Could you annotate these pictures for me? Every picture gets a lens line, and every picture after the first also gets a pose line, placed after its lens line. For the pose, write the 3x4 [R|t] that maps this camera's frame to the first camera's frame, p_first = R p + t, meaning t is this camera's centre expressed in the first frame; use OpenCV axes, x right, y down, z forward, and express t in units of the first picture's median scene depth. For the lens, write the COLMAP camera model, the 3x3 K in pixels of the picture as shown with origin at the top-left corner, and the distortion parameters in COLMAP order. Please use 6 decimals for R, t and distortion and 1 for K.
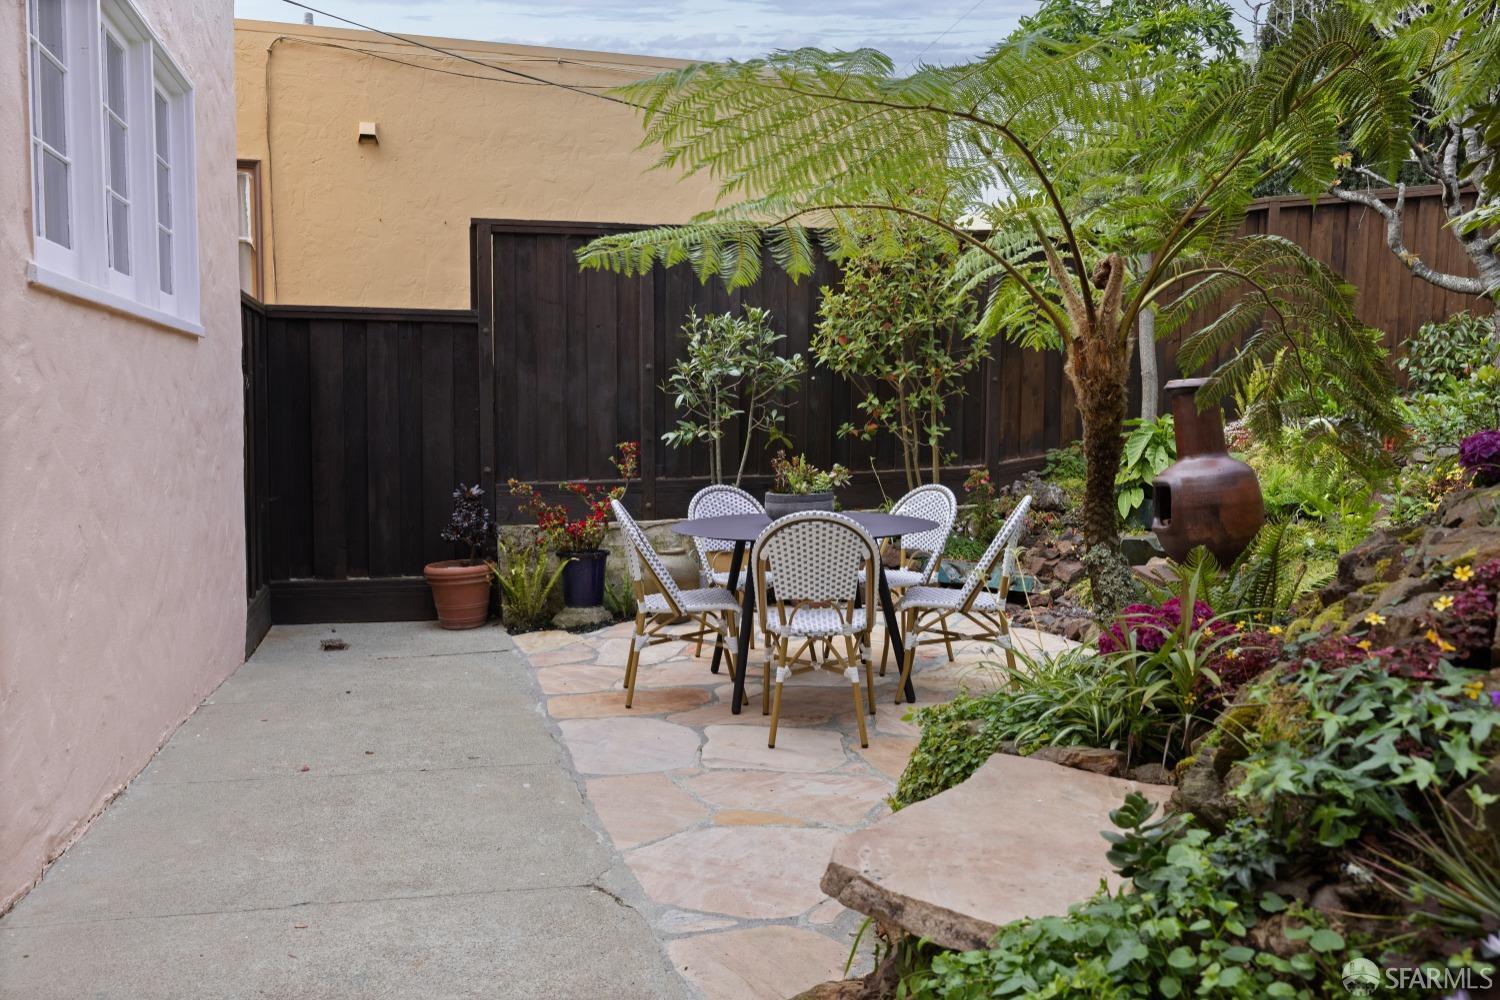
lens RADIAL K [[1114.4, 0, 750.0], [0, 1114.4, 500.0], [0, 0, 1]] dist [-0.010073, -0.002787]
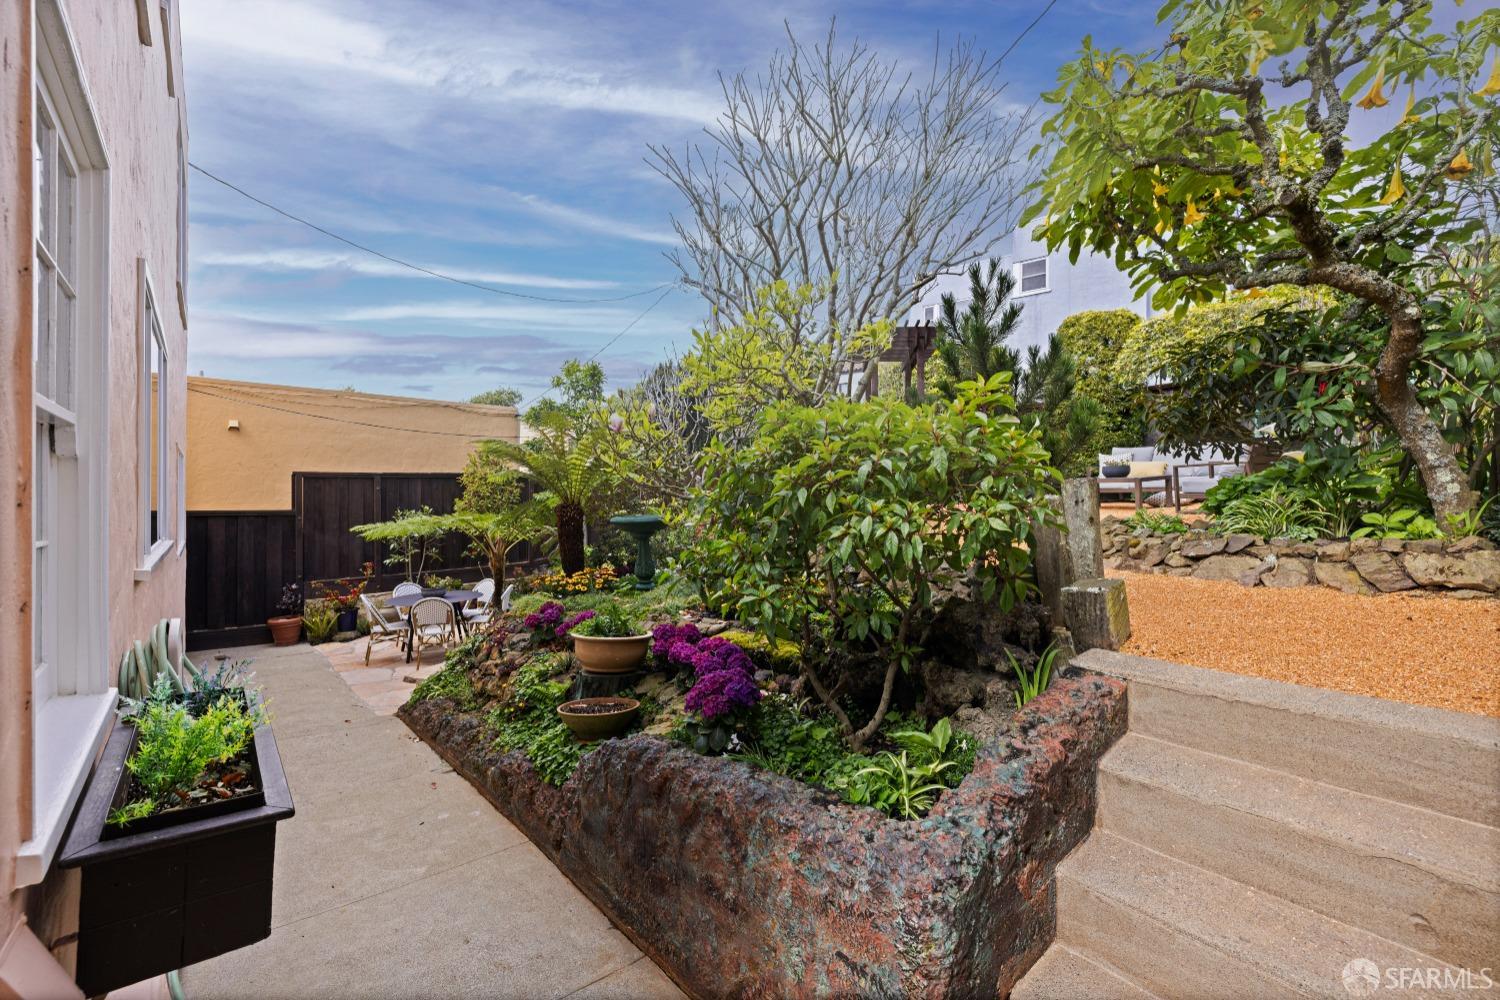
lens RADIAL K [[633.7, 0, 753.2], [0, 633.7, 497.1], [0, 0, 1]] dist [0.000498, -0.000046]
pose [[0.909004, -0.004965, 0.416758, 0.086239], [0.035413, 0.997233, -0.065360, -0.078556], [-0.415280, 0.074171, 0.906665, -0.681956]]
